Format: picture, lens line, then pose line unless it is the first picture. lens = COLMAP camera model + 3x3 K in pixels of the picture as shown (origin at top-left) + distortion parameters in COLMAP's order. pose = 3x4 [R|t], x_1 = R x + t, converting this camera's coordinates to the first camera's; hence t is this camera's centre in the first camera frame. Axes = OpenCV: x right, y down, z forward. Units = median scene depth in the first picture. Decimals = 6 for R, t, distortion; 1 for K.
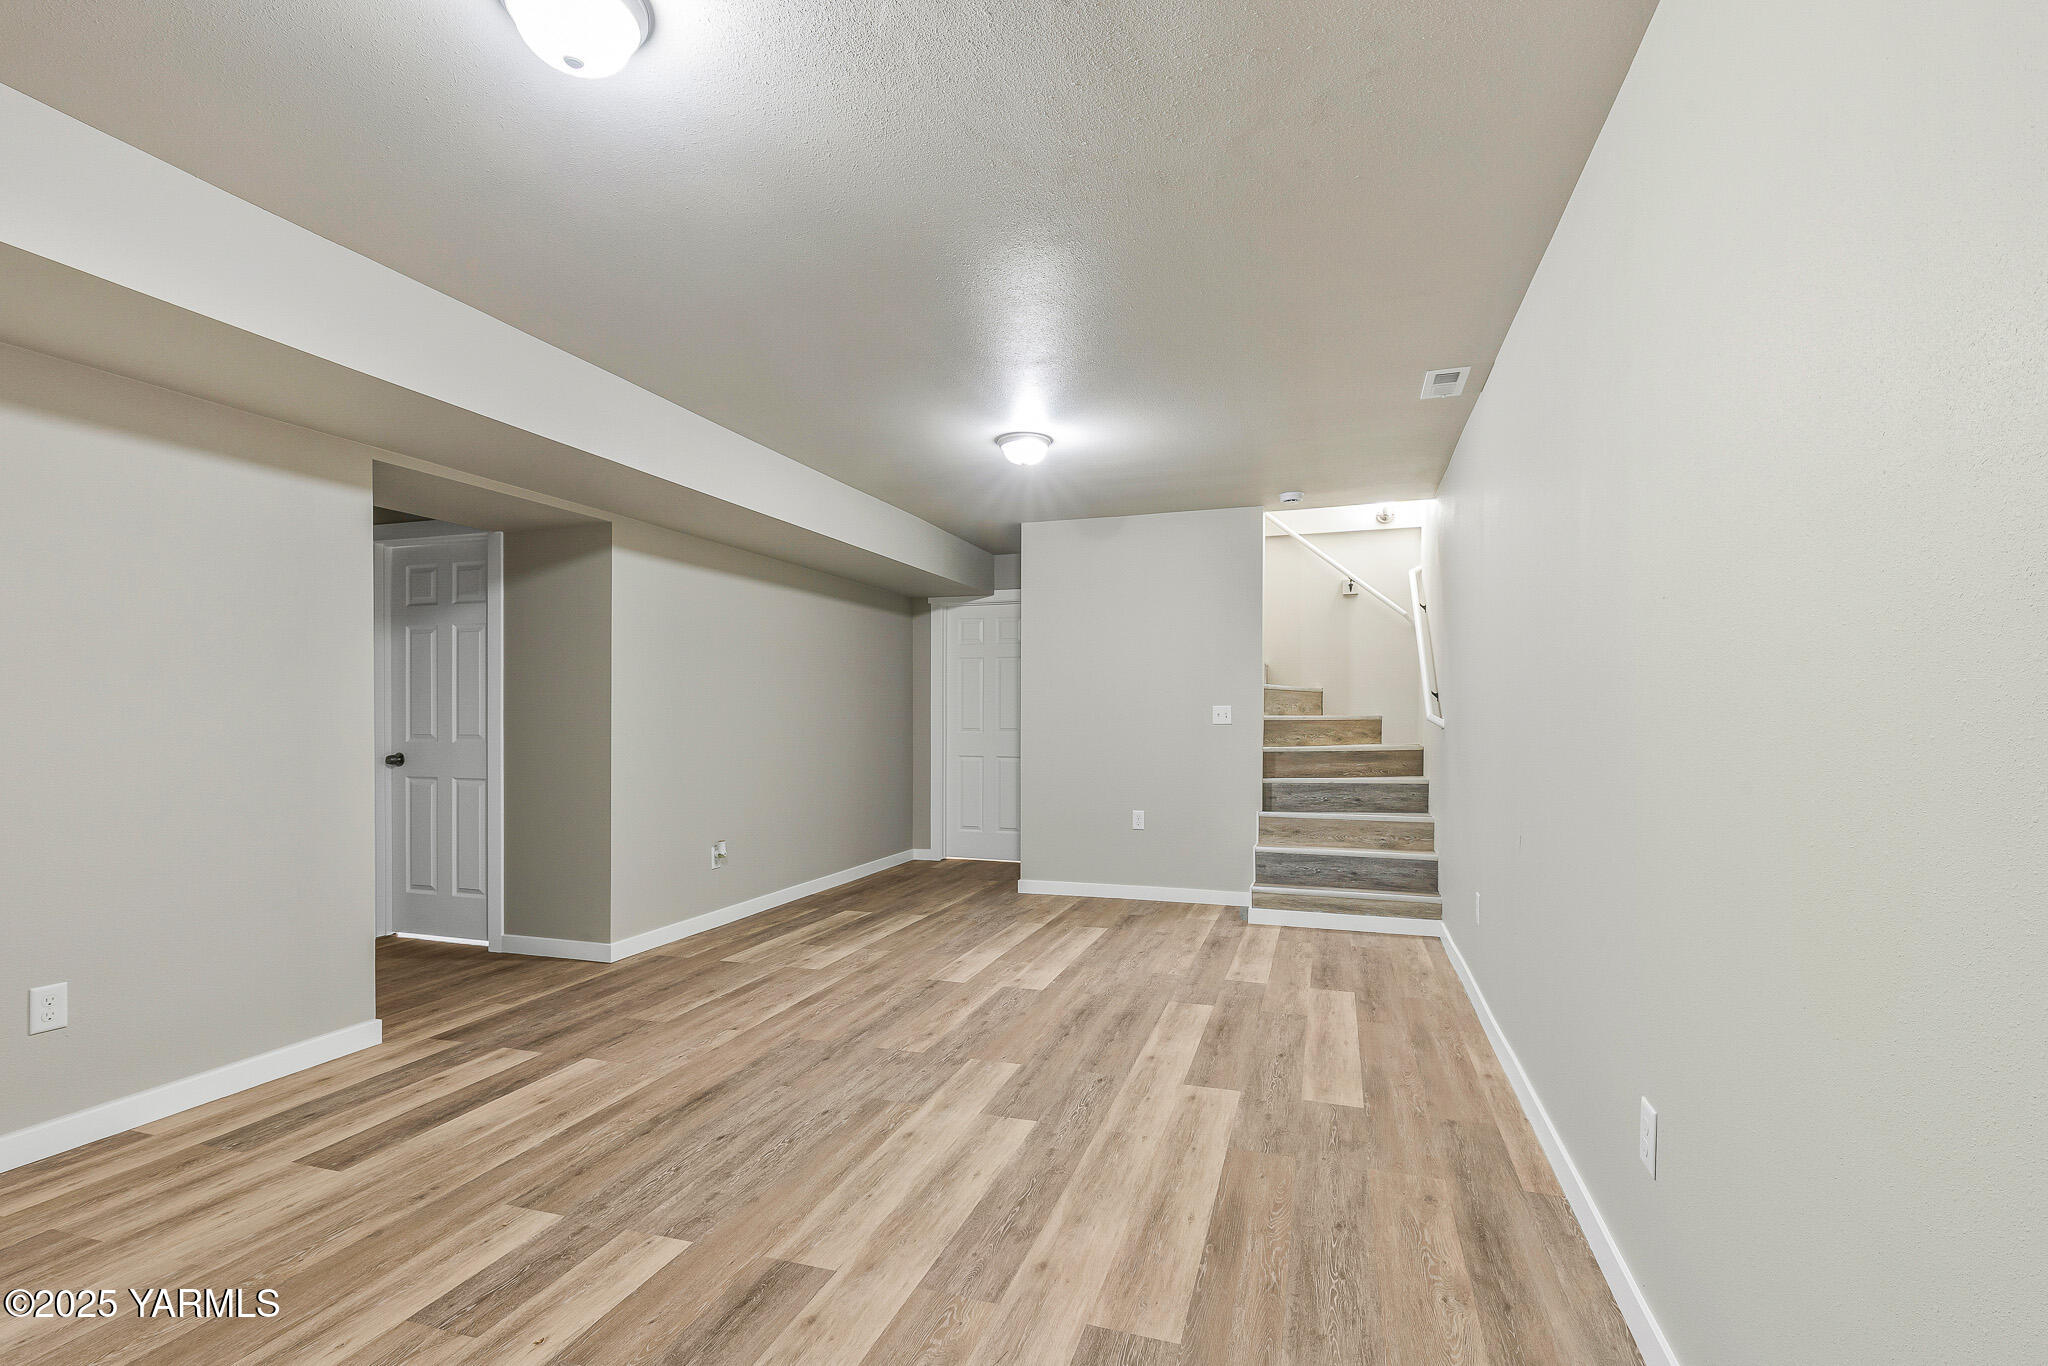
lens RADIAL K [[927.2, 0, 1025.4], [0, 927.2, 696.3], [0, 0, 1]] dist [-0.000848, -0.000618]
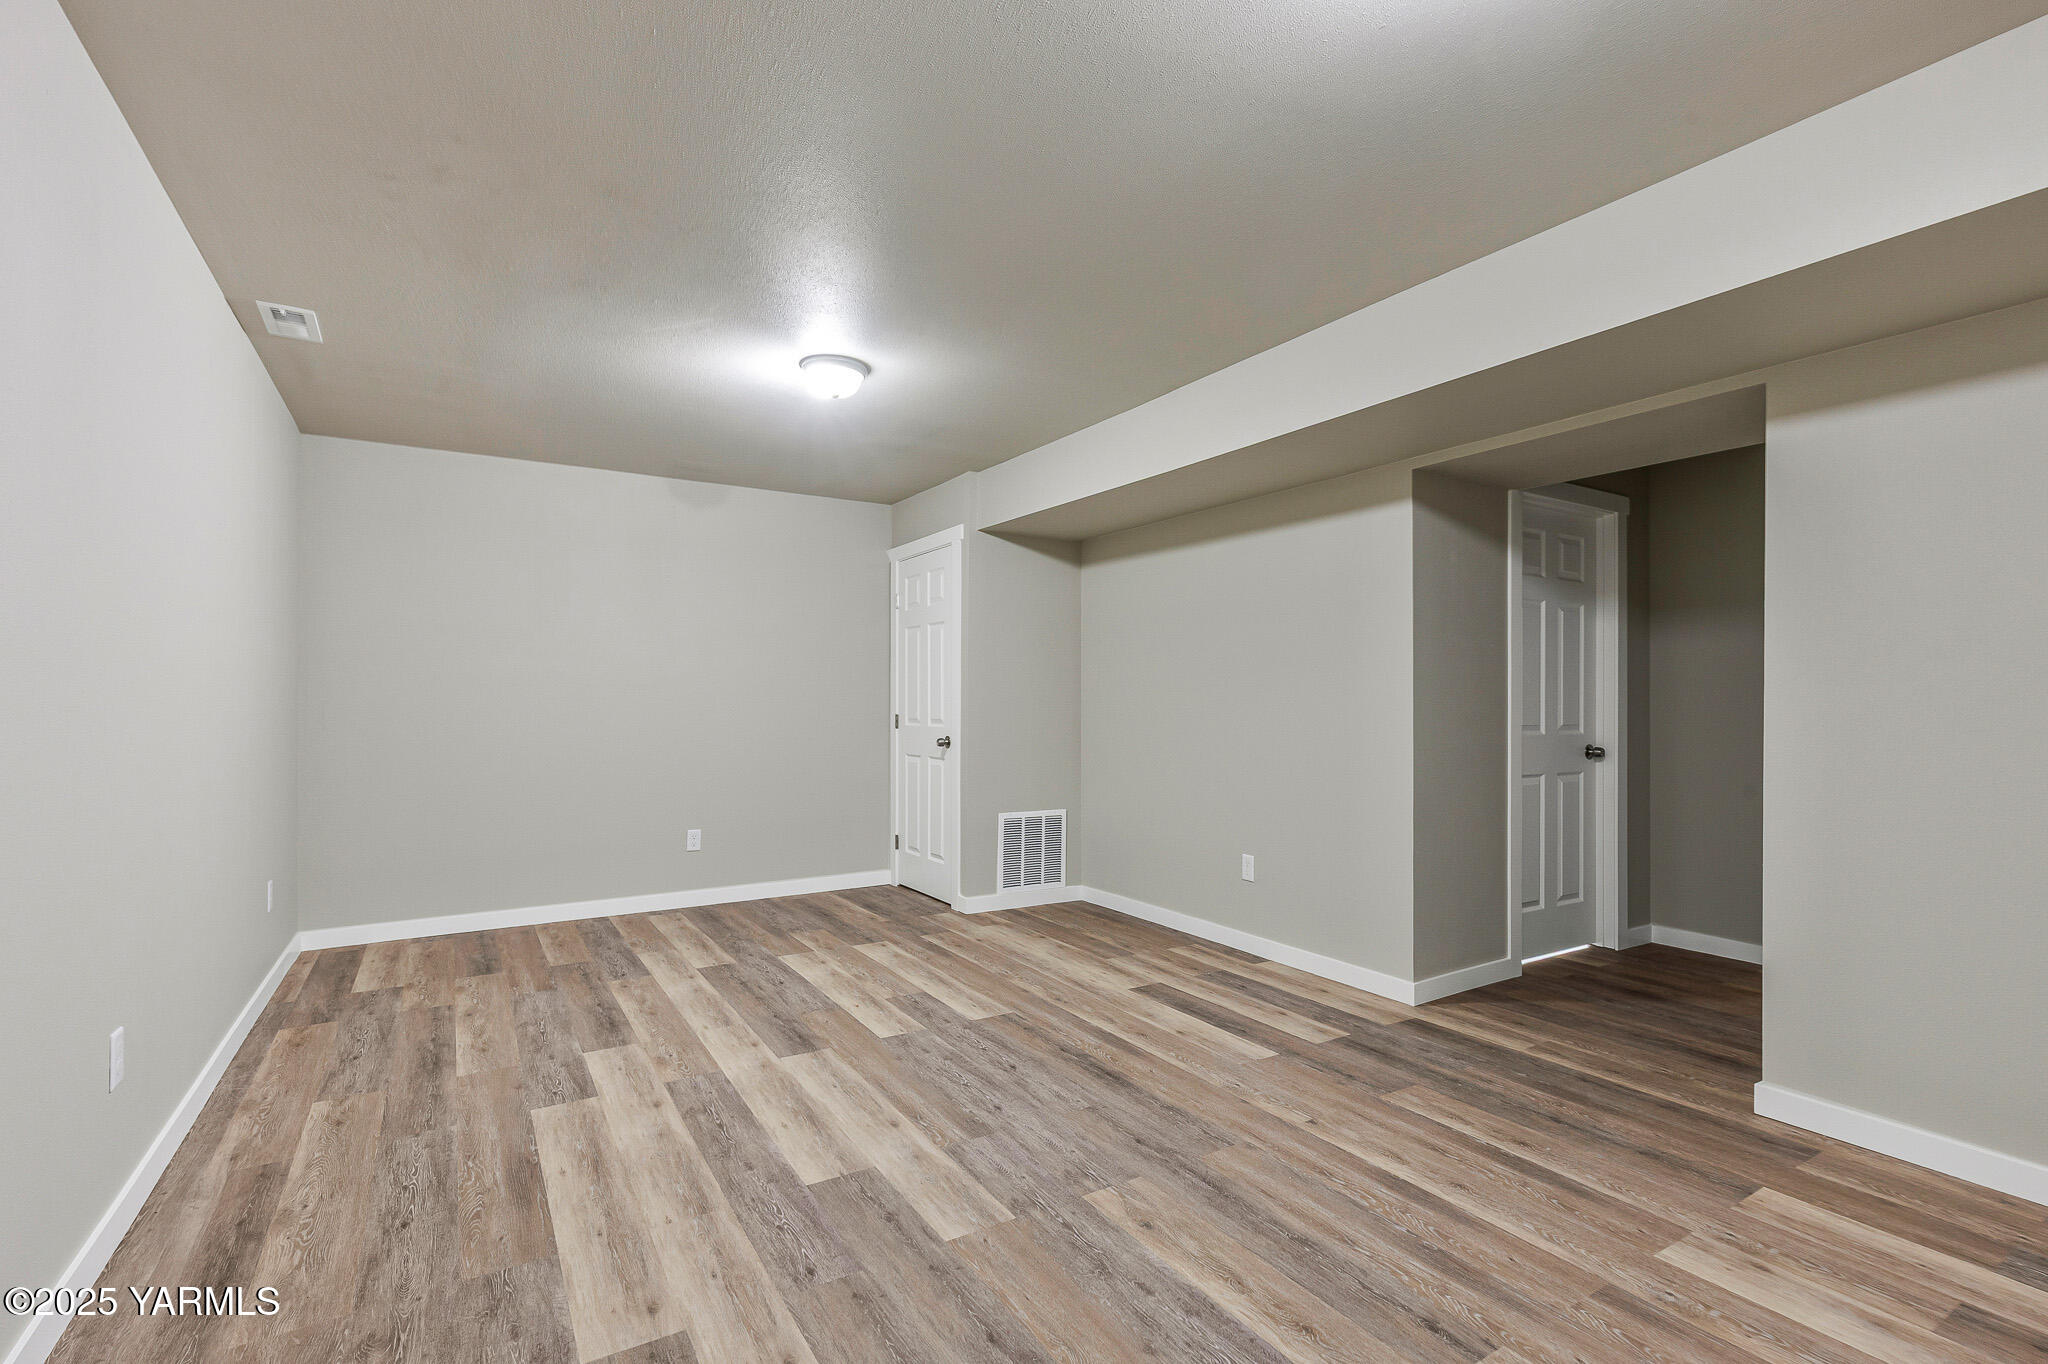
lens RADIAL K [[927.2, 0, 1028.0], [0, 927.2, 698.2], [0, 0, 1]] dist [-0.000848, -0.000618]
pose [[-0.639876, -0.000471, -0.768478, 0.523451], [0.015427, 0.999790, -0.013458, 0.029115], [0.768323, -0.020467, -0.639735, 1.677541]]
